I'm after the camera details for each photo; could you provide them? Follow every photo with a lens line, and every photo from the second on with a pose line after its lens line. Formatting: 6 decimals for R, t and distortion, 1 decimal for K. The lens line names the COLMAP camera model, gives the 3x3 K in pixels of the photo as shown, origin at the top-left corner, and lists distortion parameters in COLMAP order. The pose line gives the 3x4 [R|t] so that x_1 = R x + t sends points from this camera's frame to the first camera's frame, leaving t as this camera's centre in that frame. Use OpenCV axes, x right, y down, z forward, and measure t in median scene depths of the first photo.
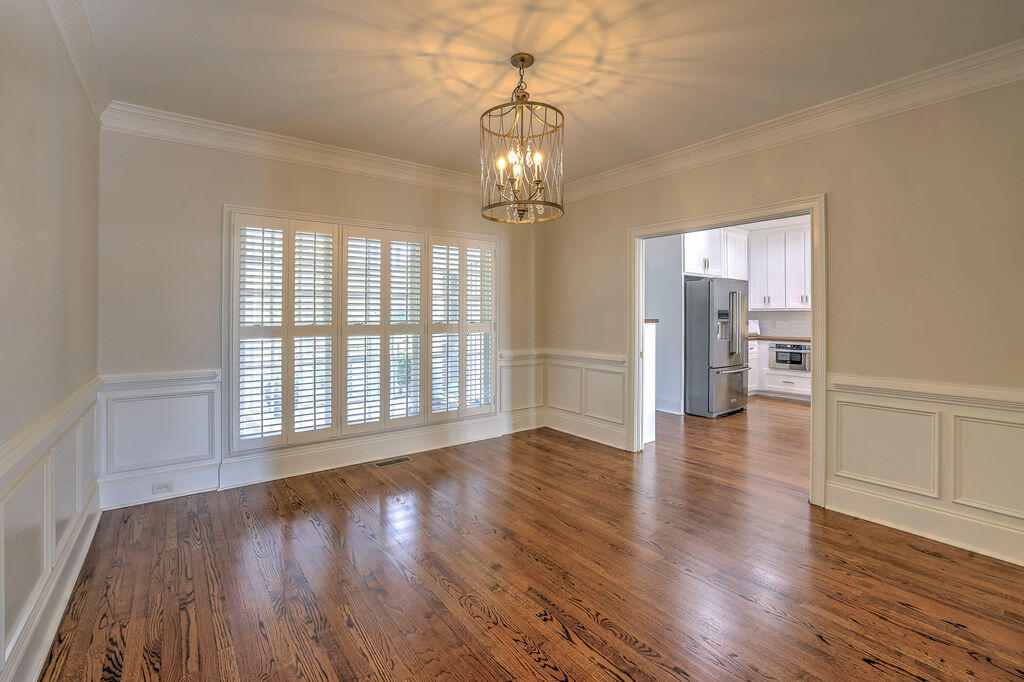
lens RADIAL K [[452.2, 0, 512.4], [0, 452.2, 311.8], [0, 0, 1]] dist [-0.039475, 0.013206]
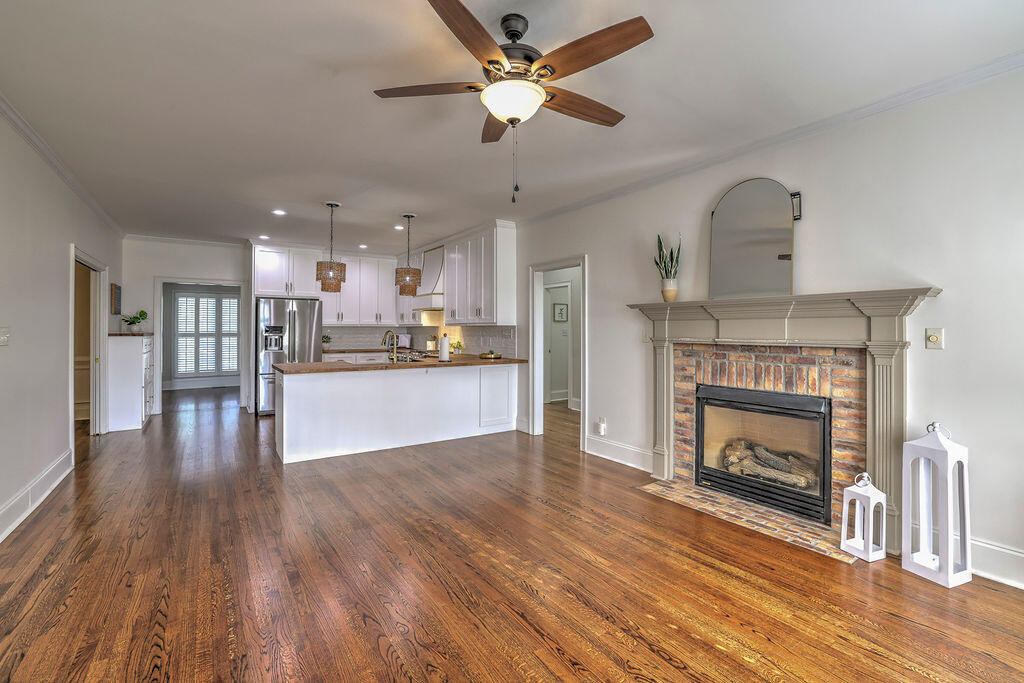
lens RADIAL K [[452.2, 0, 492.6], [0, 452.2, 316.1], [0, 0, 1]] dist [-0.039475, 0.013206]
pose [[0.997370, -0.002085, -0.072443, 1.143317], [0.000541, 0.999773, -0.021322, -0.003819], [0.072471, 0.021227, 0.997145, -0.142006]]
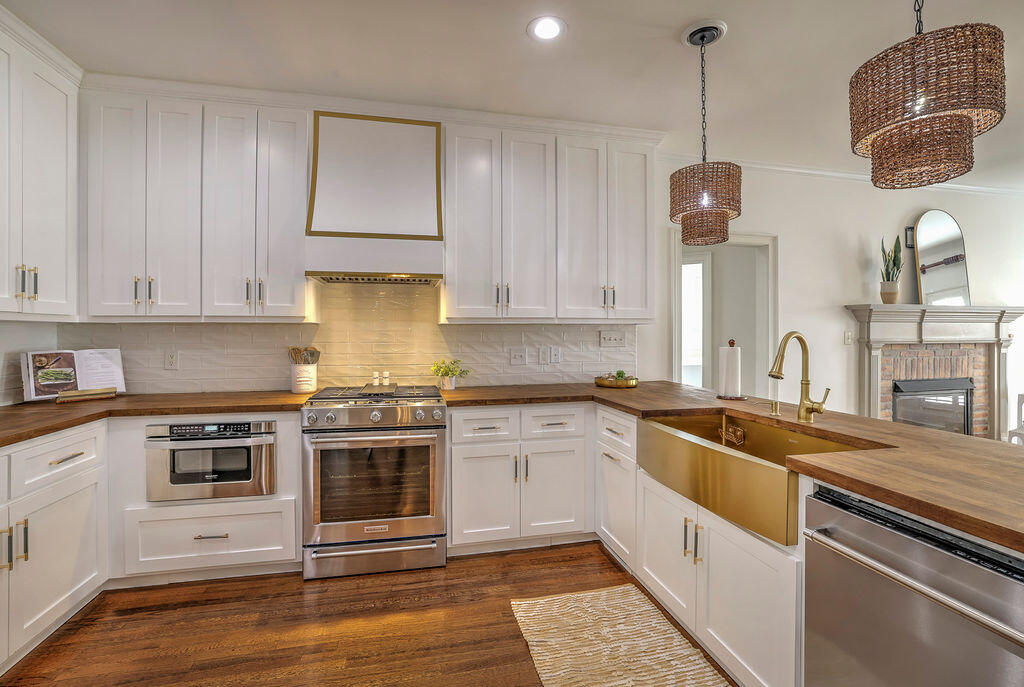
lens RADIAL K [[452.2, 0, 510.8], [0, 452.2, 333.1], [0, 0, 1]] dist [-0.039475, 0.013206]
pose [[0.413187, -0.003008, 0.910641, 0.499315], [-0.003634, 0.999981, 0.004951, 0.004737], [-0.910639, -0.005355, 0.413168, 0.803299]]
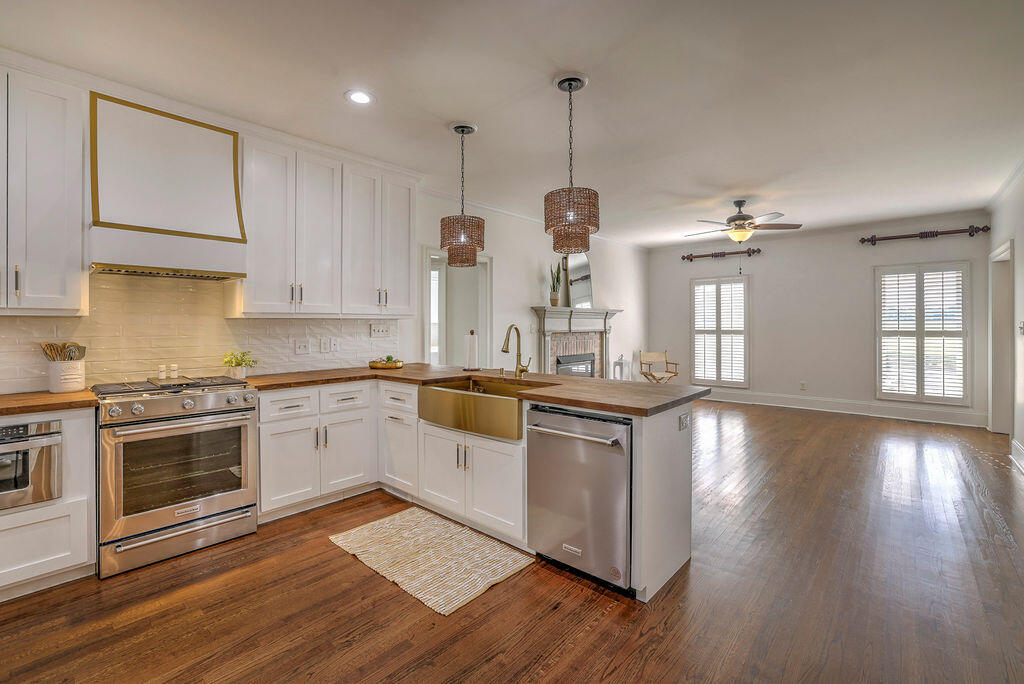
lens RADIAL K [[452.2, 0, 505.1], [0, 452.2, 323.3], [0, 0, 1]] dist [-0.039475, 0.013206]
pose [[-0.181213, 0.001623, 0.983443, 0.336785], [-0.003593, 0.999991, -0.002313, 0.003845], [-0.983437, -0.003953, -0.181205, 0.860110]]
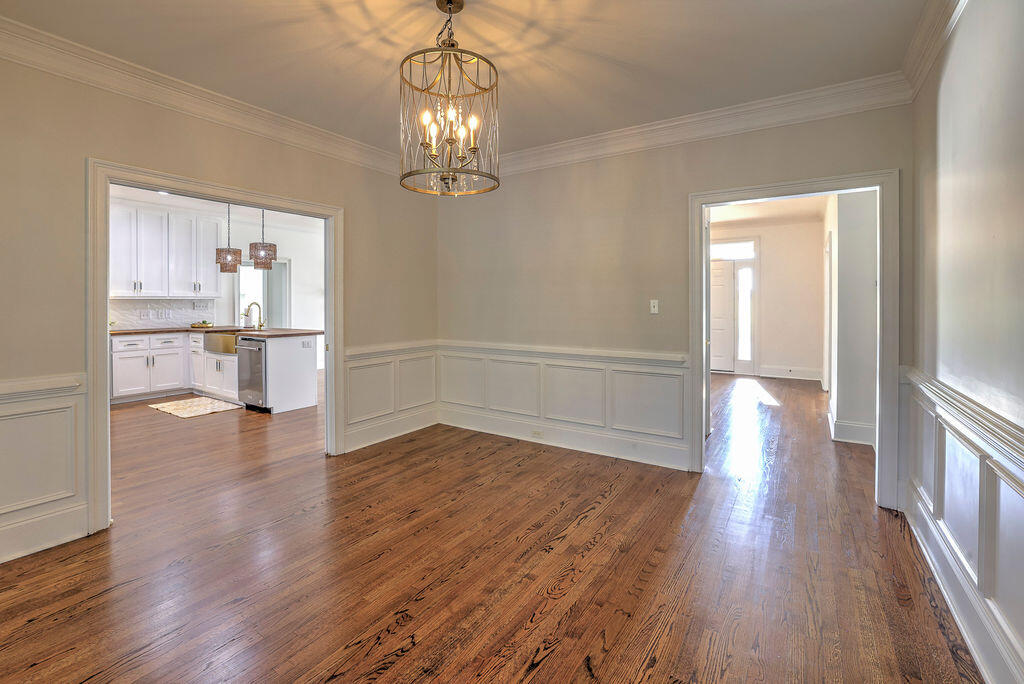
lens RADIAL K [[452.2, 0, 514.6], [0, 452.2, 304.5], [0, 0, 1]] dist [-0.039475, 0.013206]
pose [[-0.322817, -0.006958, 0.946436, -0.356366], [0.001690, 0.999967, 0.007928, 0.001986], [-0.946460, 0.004159, -0.322795, 0.501161]]
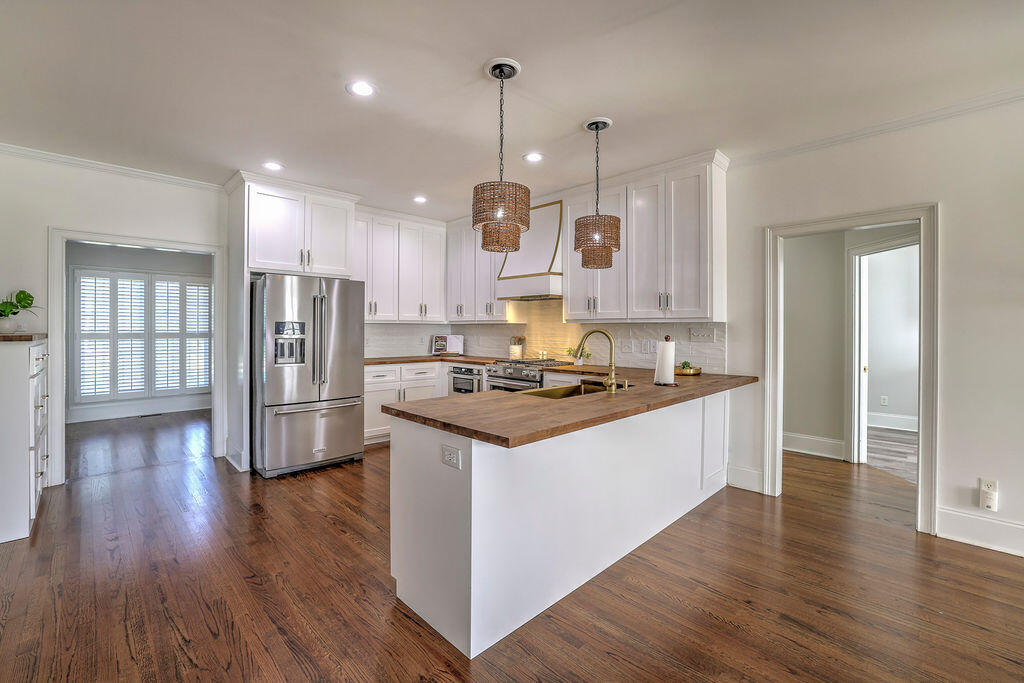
lens RADIAL K [[452.2, 0, 502.0], [0, 452.2, 326.3], [0, 0, 1]] dist [-0.039475, 0.013206]
pose [[0.993701, 0.002881, 0.112026, 0.722564], [-0.003255, 0.999990, 0.003155, 0.000419], [-0.112015, -0.003499, 0.993700, 0.285016]]
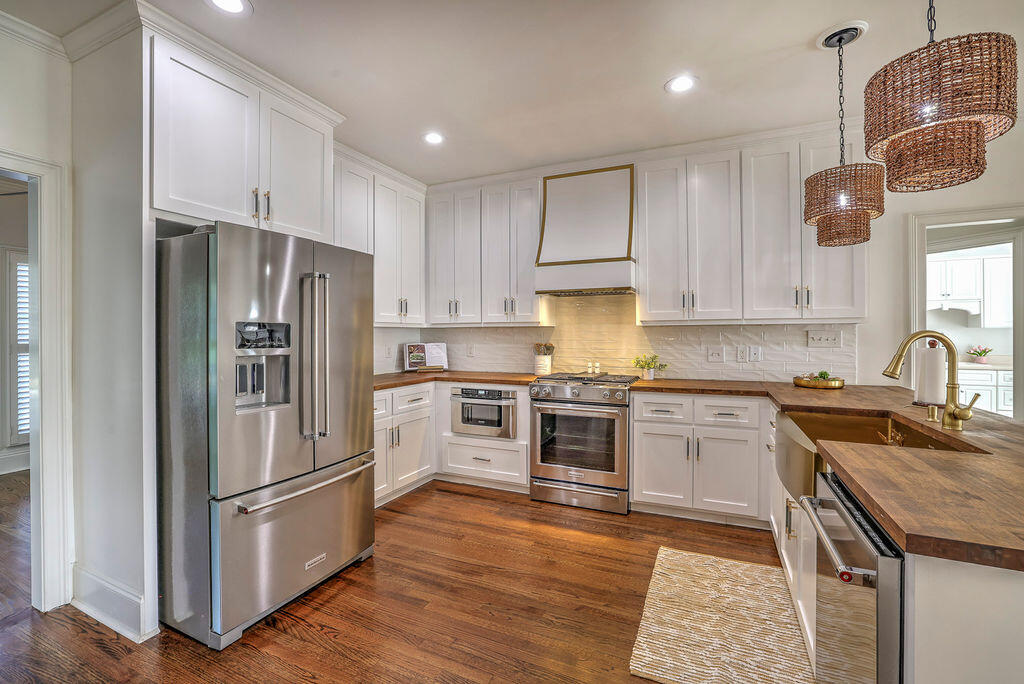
lens RADIAL K [[452.2, 0, 512.7], [0, 452.2, 332.6], [0, 0, 1]] dist [-0.039475, 0.013206]
pose [[0.881434, -0.004113, 0.472289, 0.481244], [0.001830, 0.999984, 0.005294, 0.003013], [-0.472304, -0.003802, 0.881428, 0.615064]]
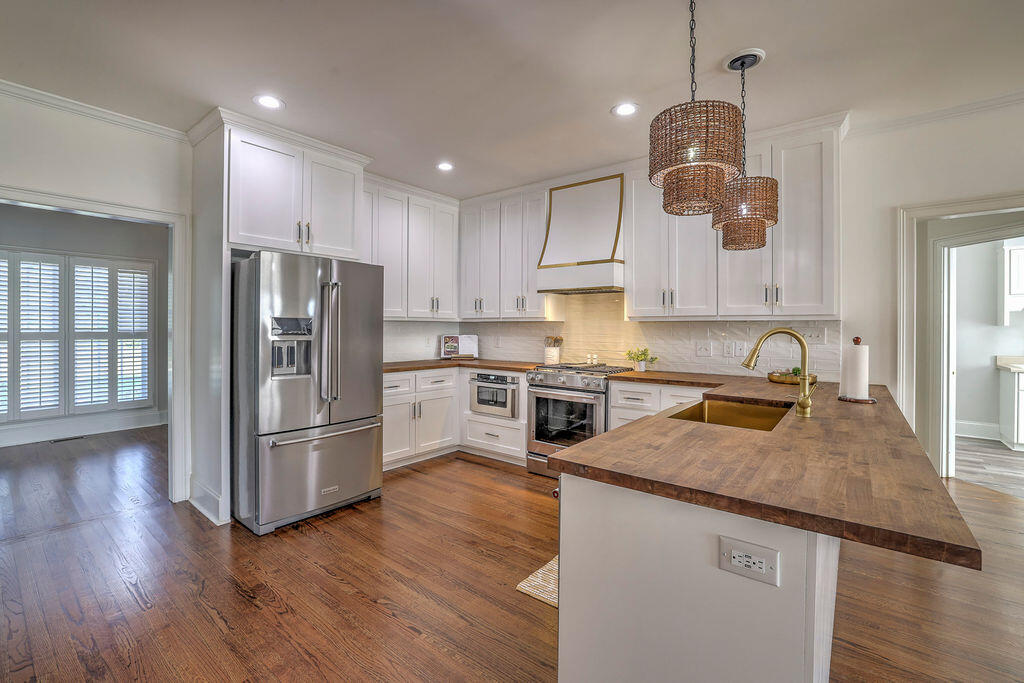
lens RADIAL K [[452.2, 0, 501.7], [0, 452.2, 326.0], [0, 0, 1]] dist [-0.039475, 0.013206]
pose [[0.972159, 0.005003, 0.234269, 0.585161], [-0.006080, 0.999974, 0.003873, 0.002757], [-0.234244, -0.005189, 0.972164, 0.466111]]
